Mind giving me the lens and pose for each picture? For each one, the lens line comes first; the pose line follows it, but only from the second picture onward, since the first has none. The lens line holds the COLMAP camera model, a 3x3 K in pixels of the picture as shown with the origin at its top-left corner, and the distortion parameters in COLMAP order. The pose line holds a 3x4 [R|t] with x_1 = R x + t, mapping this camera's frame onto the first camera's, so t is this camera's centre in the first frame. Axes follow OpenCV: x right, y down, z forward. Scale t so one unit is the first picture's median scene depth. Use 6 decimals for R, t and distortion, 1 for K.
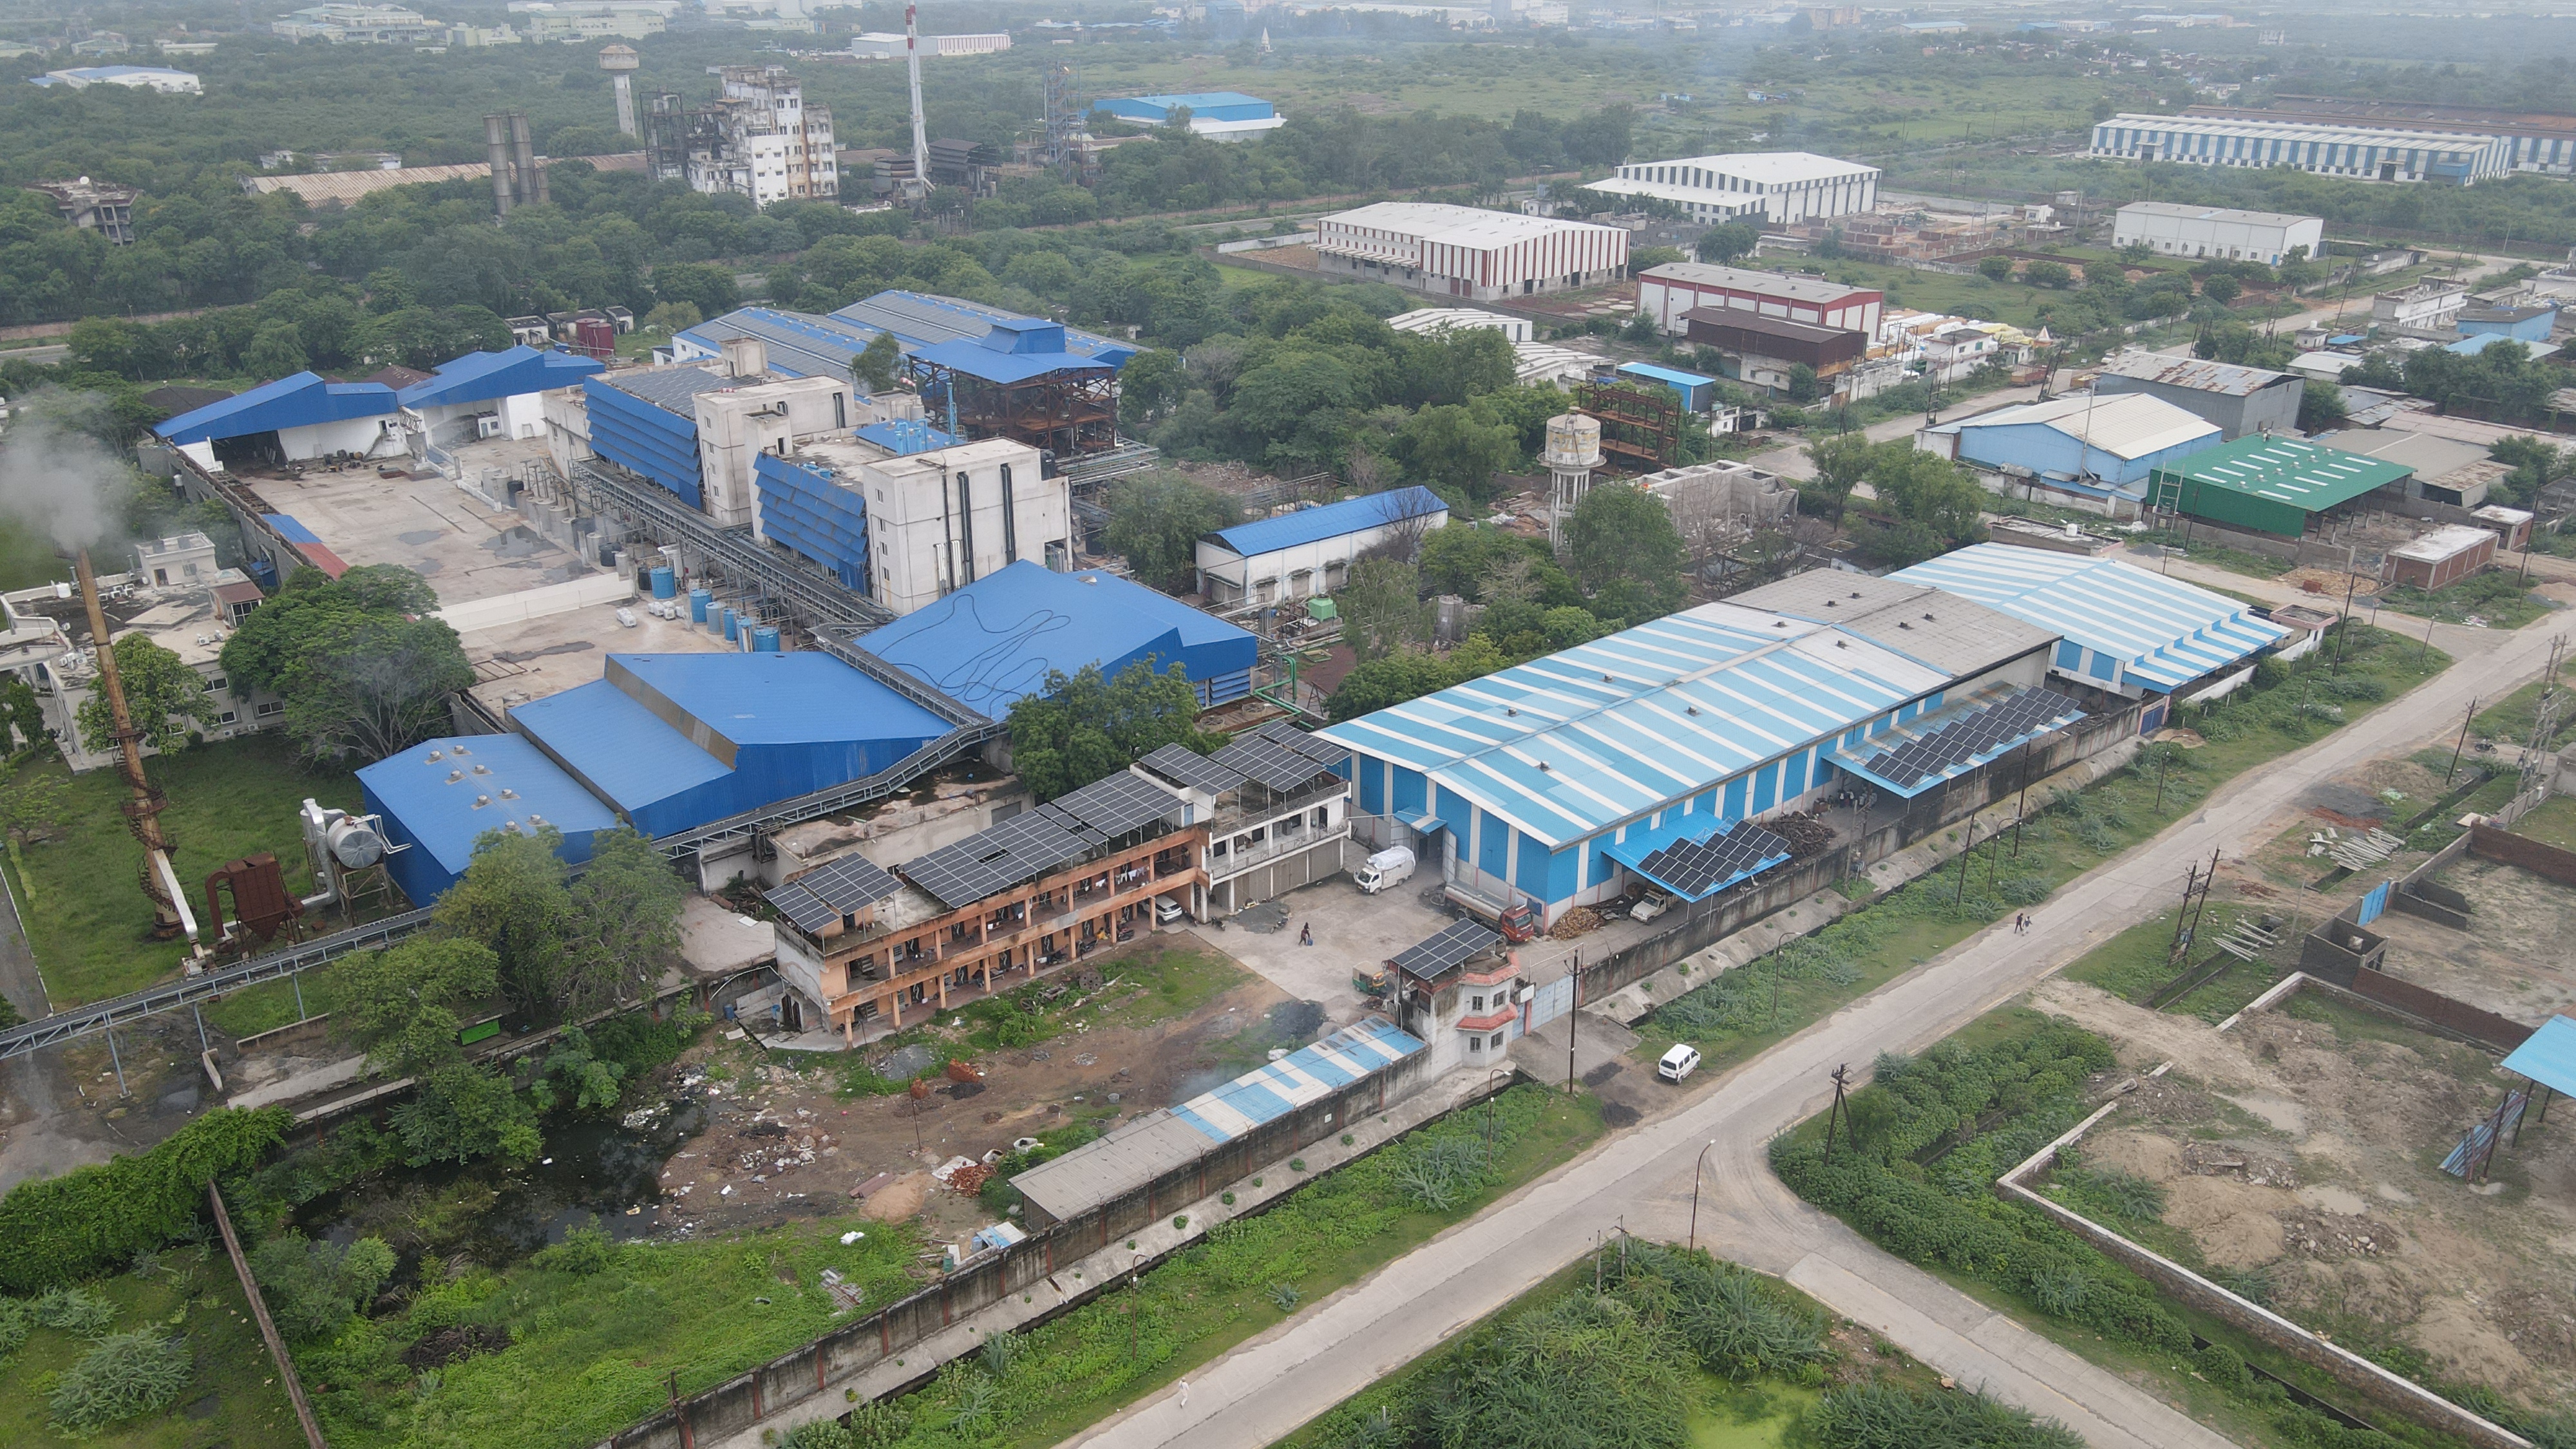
lens RADIAL K [[1905.6, 0, 1294.9], [0, 1905.6, 733.5], [0, 0, 1]] dist [-0.007050, 0.034248]
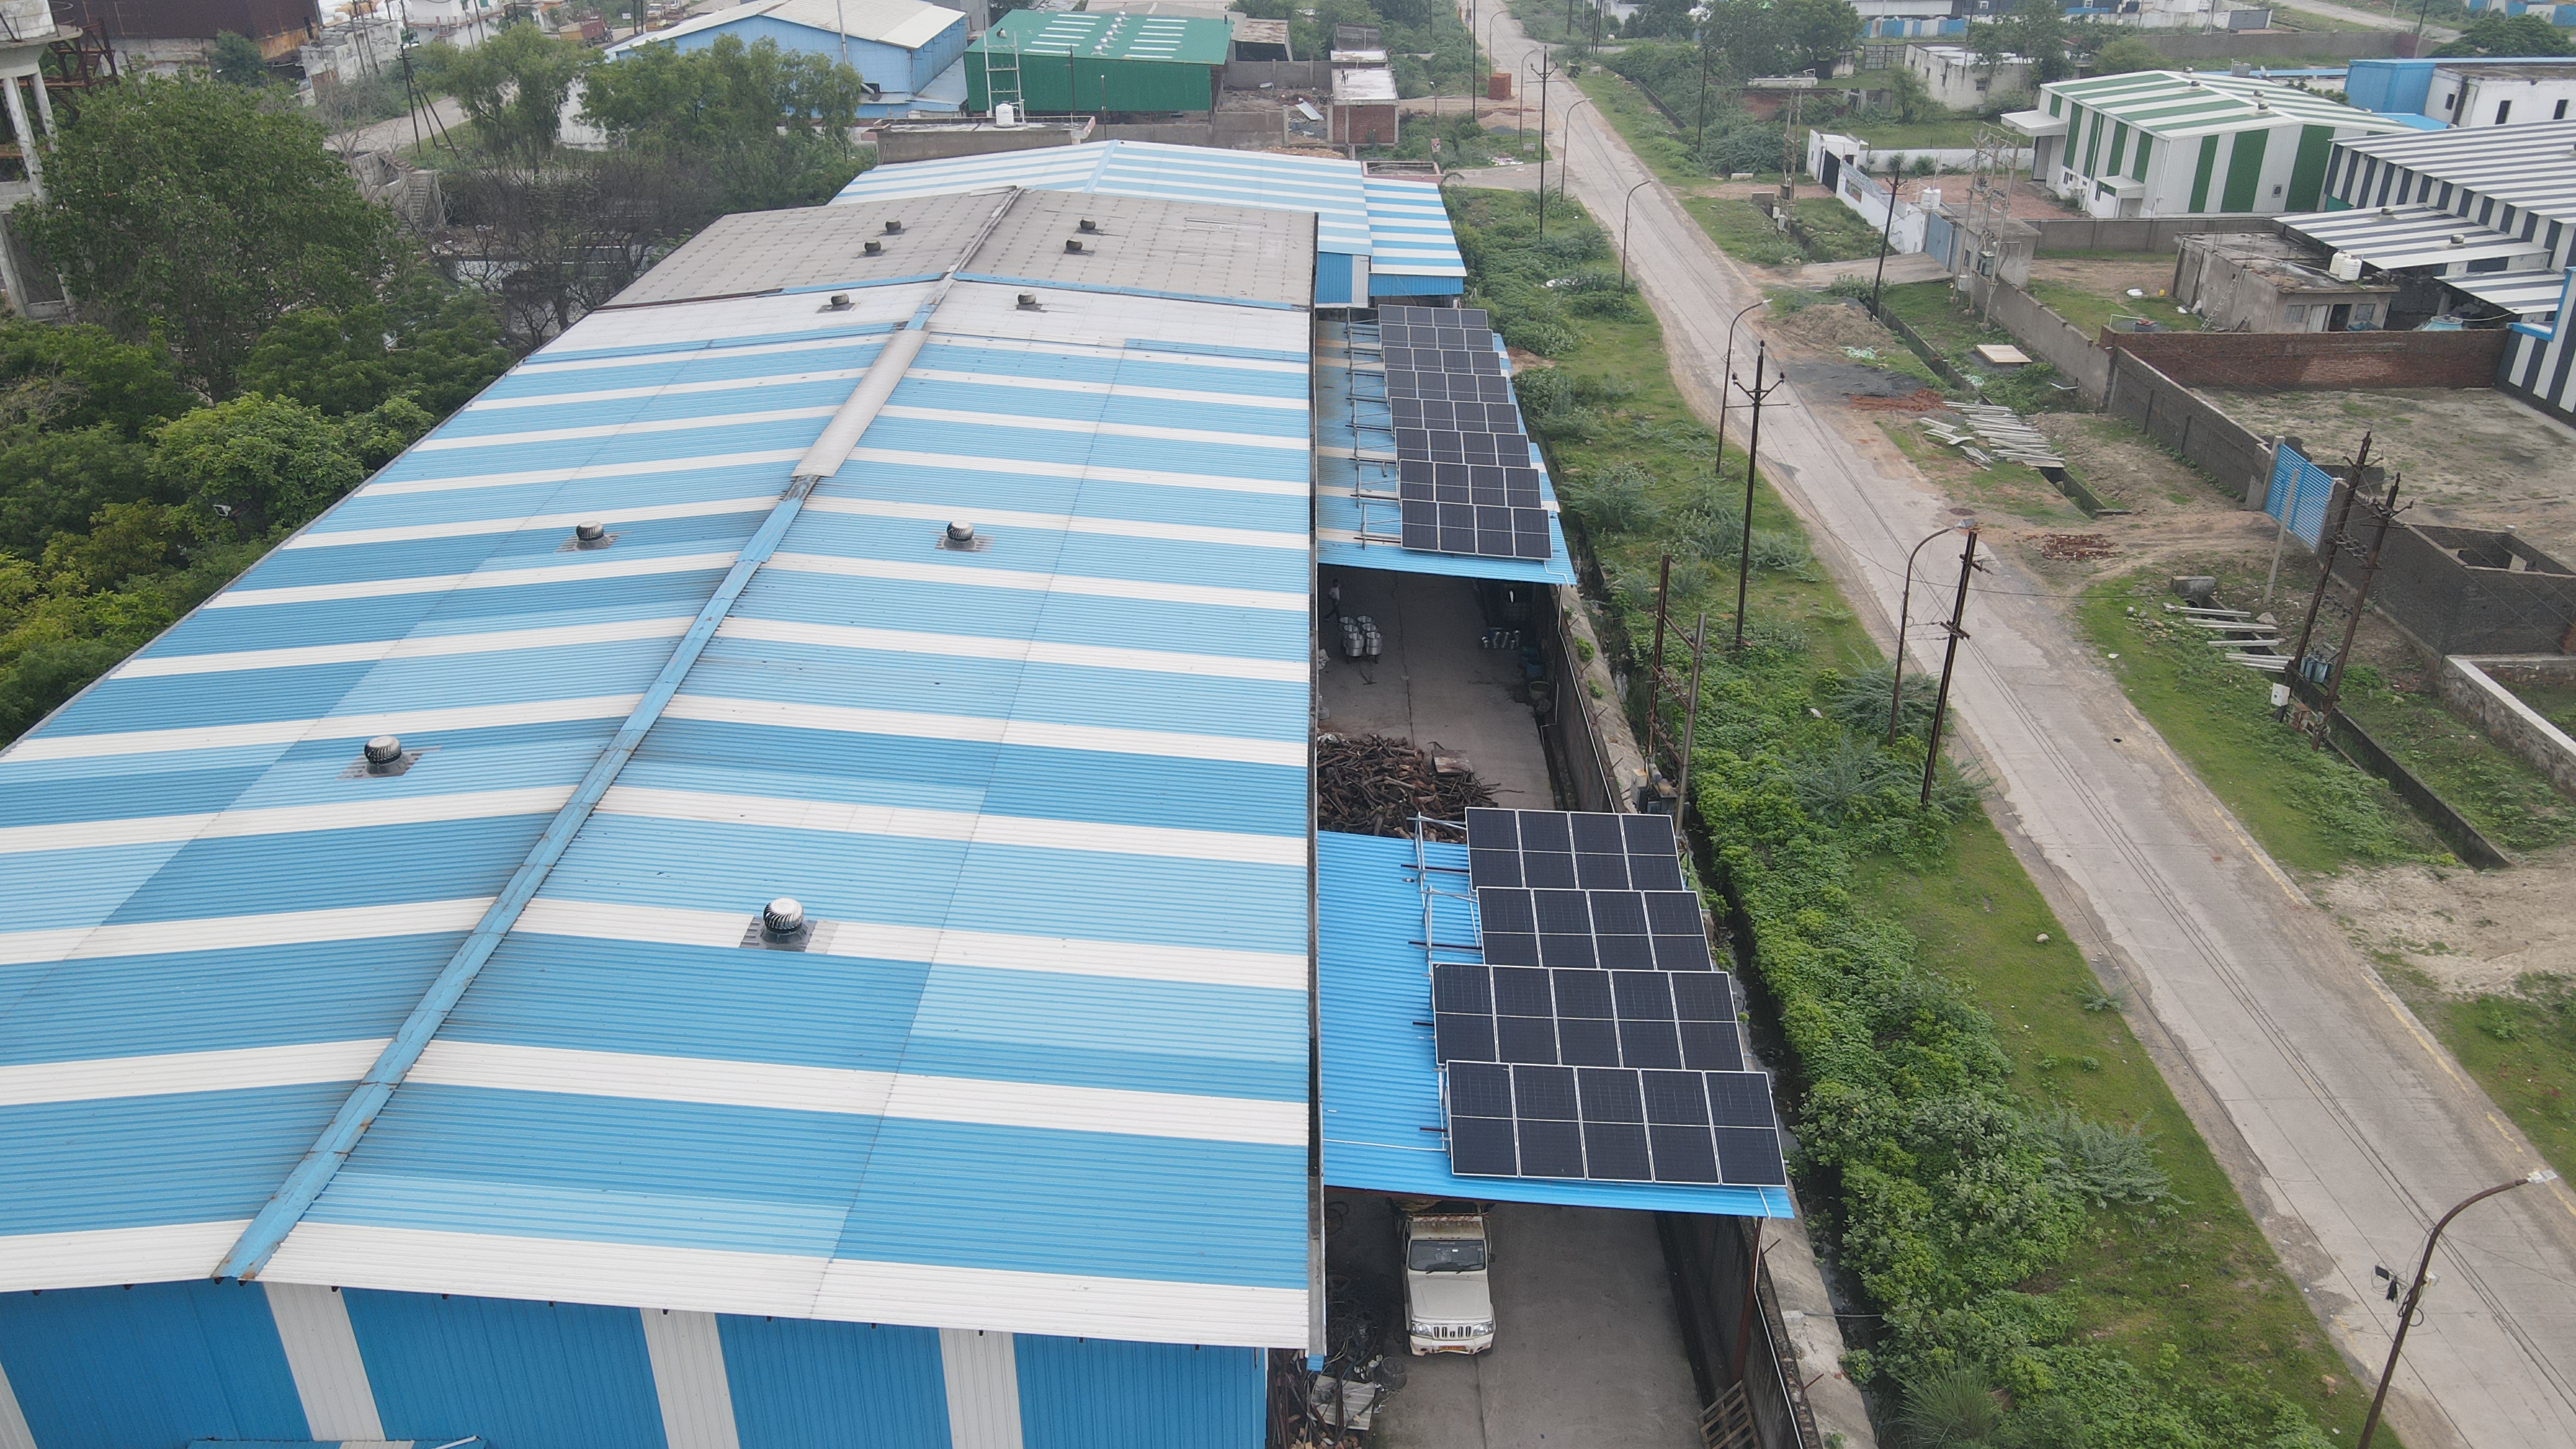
lens RADIAL K [[1905.6, 0, 1298.5], [0, 1905.6, 720.1], [0, 0, 1]] dist [-0.007050, 0.034248]
pose [[0.648279, -0.344266, 0.679128, 0.029285], [0.301859, 0.935060, 0.185857, -0.025007], [-0.699010, 0.084514, 0.710101, 0.759182]]
